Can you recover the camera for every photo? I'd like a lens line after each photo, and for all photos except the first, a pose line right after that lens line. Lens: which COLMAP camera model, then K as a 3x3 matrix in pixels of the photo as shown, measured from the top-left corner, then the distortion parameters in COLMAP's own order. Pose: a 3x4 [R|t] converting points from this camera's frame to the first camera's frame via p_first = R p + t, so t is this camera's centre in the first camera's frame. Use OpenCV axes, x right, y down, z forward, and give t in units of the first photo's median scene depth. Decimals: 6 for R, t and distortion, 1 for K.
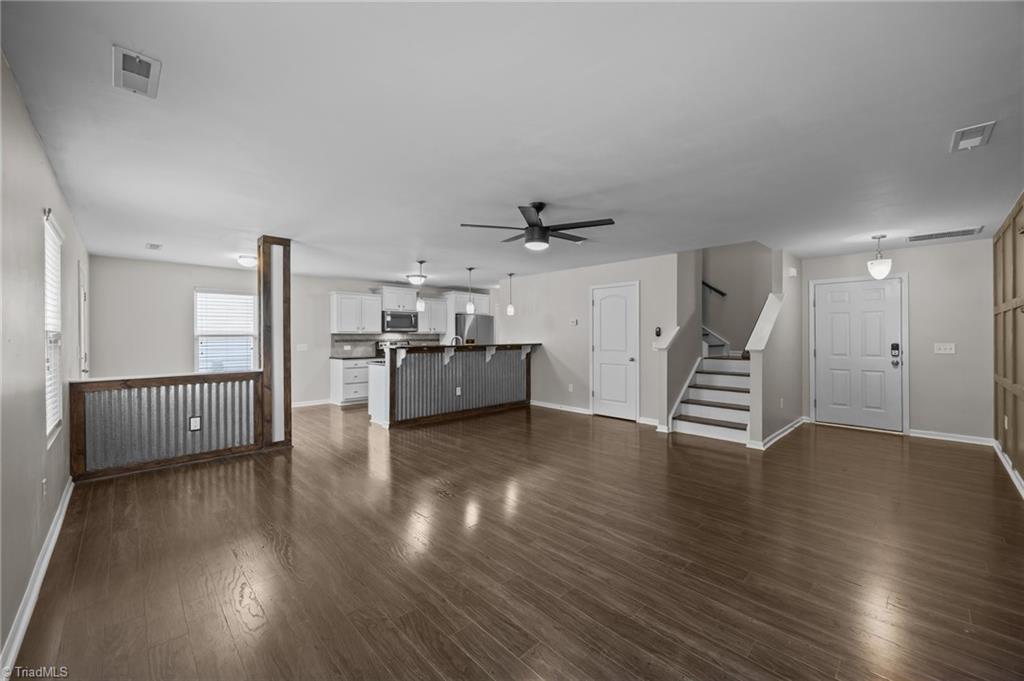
lens RADIAL K [[409.0, 0, 512.0], [0, 409.0, 340.5], [0, 0, 1]] dist [0.000328, 0.000004]
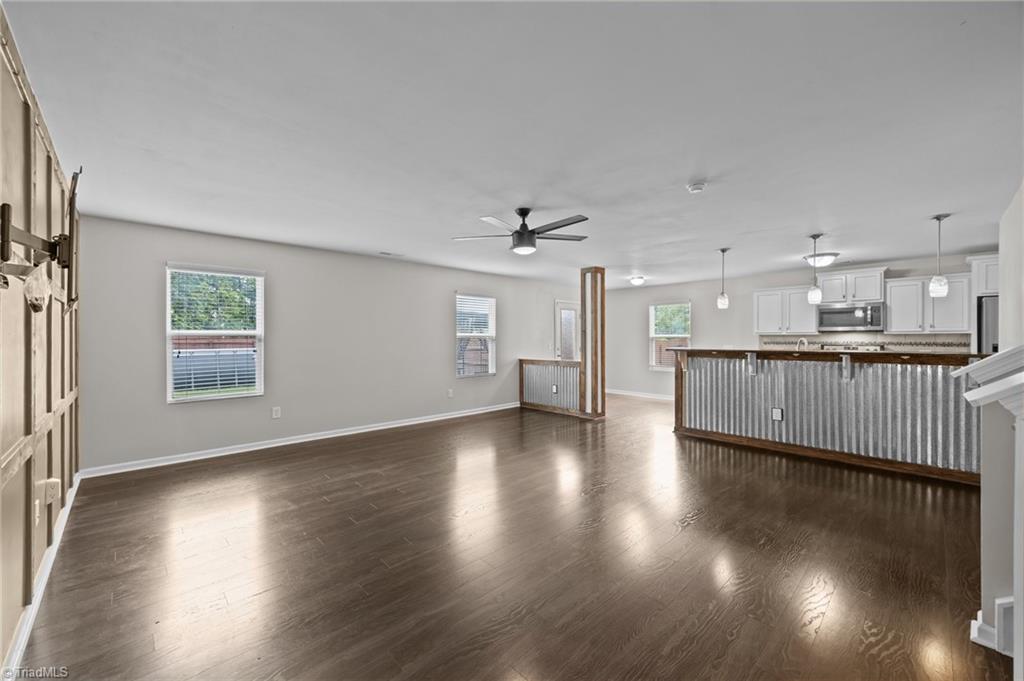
lens RADIAL K [[401.6, 0, 508.5], [0, 401.6, 337.8], [0, 0, 1]] dist [0.014575, -0.000067]
pose [[-0.027504, -0.000057, -0.999622, 0.833749], [-0.005797, 0.999983, 0.000102, -0.012787], [0.999605, 0.005797, -0.027504, 0.753387]]
